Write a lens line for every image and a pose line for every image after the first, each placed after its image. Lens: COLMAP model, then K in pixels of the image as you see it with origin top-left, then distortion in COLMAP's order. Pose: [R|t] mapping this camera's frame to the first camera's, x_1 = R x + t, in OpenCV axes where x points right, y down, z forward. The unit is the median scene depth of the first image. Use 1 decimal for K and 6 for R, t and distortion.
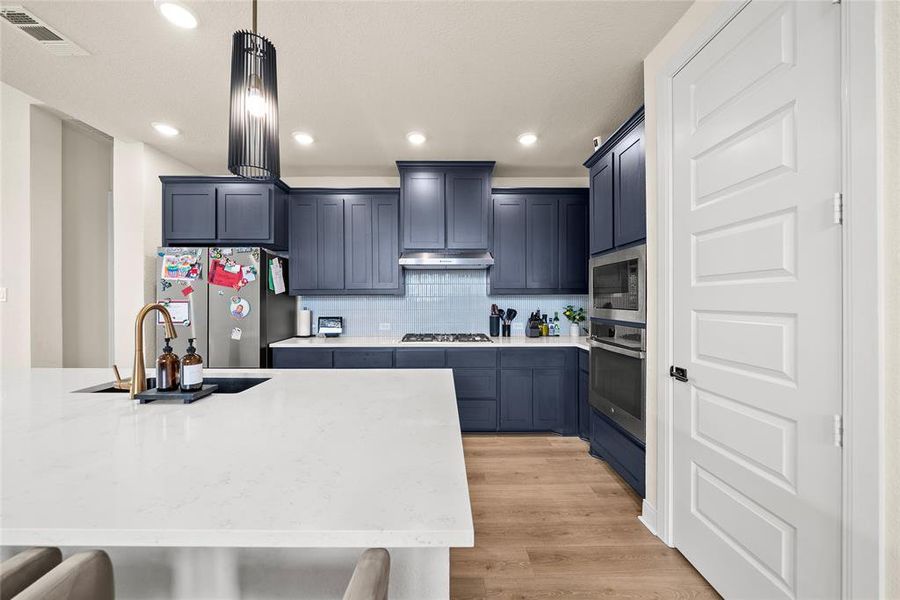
lens RADIAL K [[322.8, 0, 445.7], [0, 322.8, 301.3], [0, 0, 1]] dist [-0.007059, 0.000093]
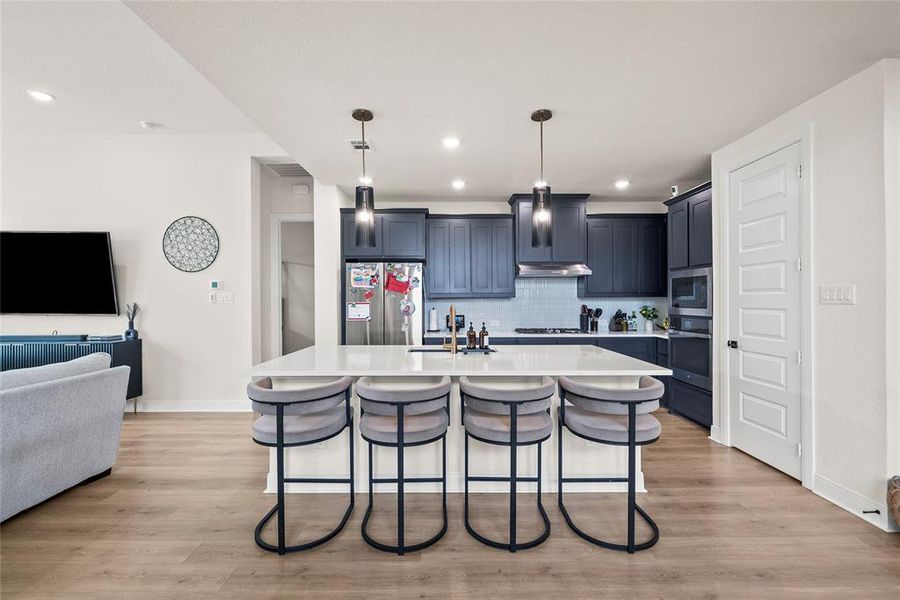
lens RADIAL K [[391.1, 0, 451.2], [0, 391.1, 301.3], [0, 0, 1]] dist [-0.000154, -0.000082]
pose [[0.999996, -0.002051, -0.001769, -0.450827], [0.002050, 0.999997, -0.001016, -0.005368], [0.001771, 0.001013, 0.999998, -0.635035]]
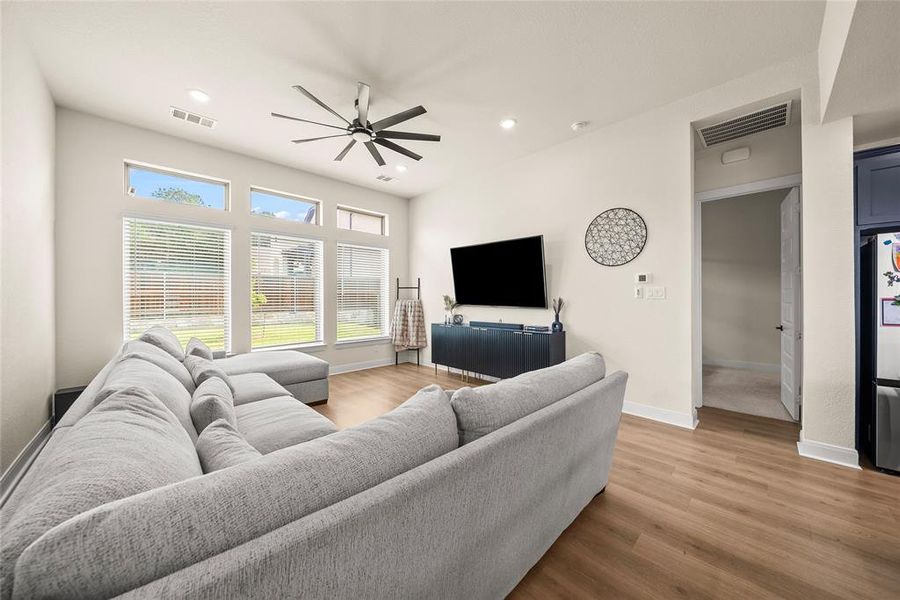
lens RADIAL K [[313.4, 0, 450.0], [0, 313.4, 299.3], [0, 0, 1]] dist [-0.006354, 0.000120]
pose [[0.694517, 0.002623, -0.719471, -1.081100], [-0.001136, 0.999996, 0.002550, 0.000769], [0.719475, -0.000954, 0.694518, -0.365516]]
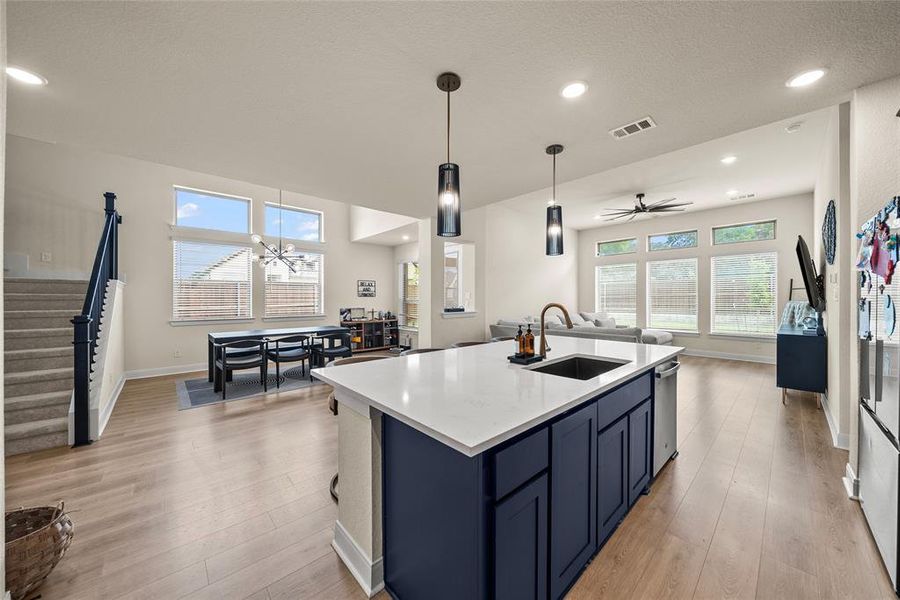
lens RADIAL K [[313.4, 0, 450.0], [0, 313.4, 299.3], [0, 0, 1]] dist [-0.006354, 0.000120]
pose [[-0.742535, 0.002629, -0.669802, 0.236486], [-0.000127, 0.999992, 0.004065, -0.009351], [0.669807, 0.003104, -0.742529, 0.884031]]
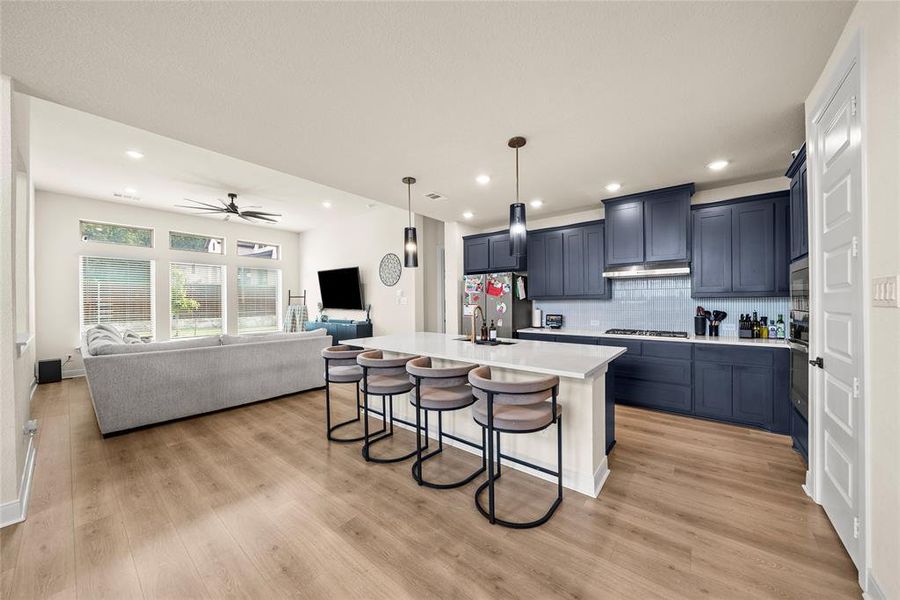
lens RADIAL K [[315.3, 0, 448.8], [0, 315.3, 302.7], [0, 0, 1]] dist [-0.002844, -0.000123]
pose [[0.770451, -0.003762, -0.637488, 0.220894], [0.003645, 0.999992, -0.001496, -0.005672], [0.637489, -0.001171, 0.770459, -0.482392]]
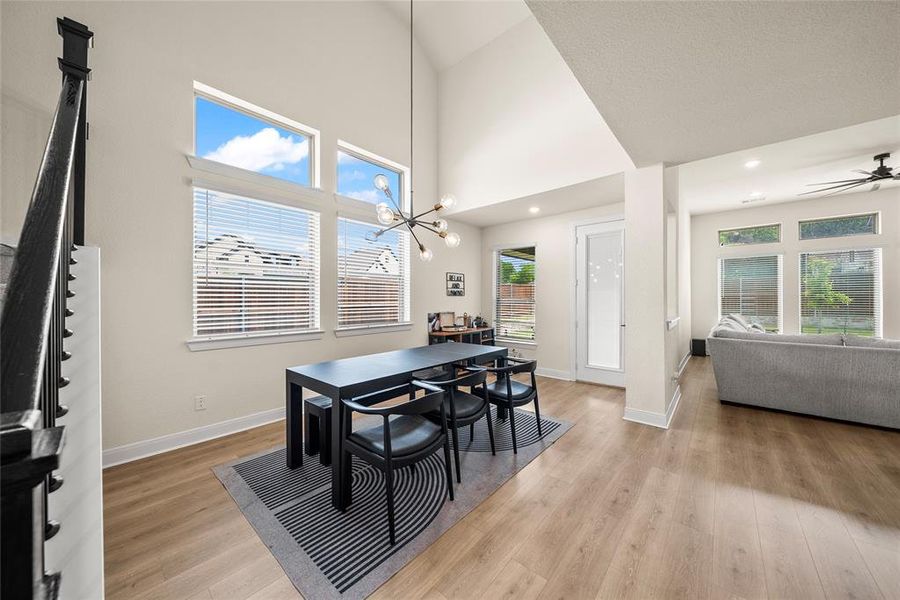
lens RADIAL K [[313.4, 0, 450.0], [0, 313.4, 299.3], [0, 0, 1]] dist [-0.006354, 0.000120]
pose [[-0.663519, 0.001485, -0.748158, 0.415739], [0.000863, 0.999999, 0.001220, -0.002332], [0.748159, 0.000164, -0.663519, -0.391517]]
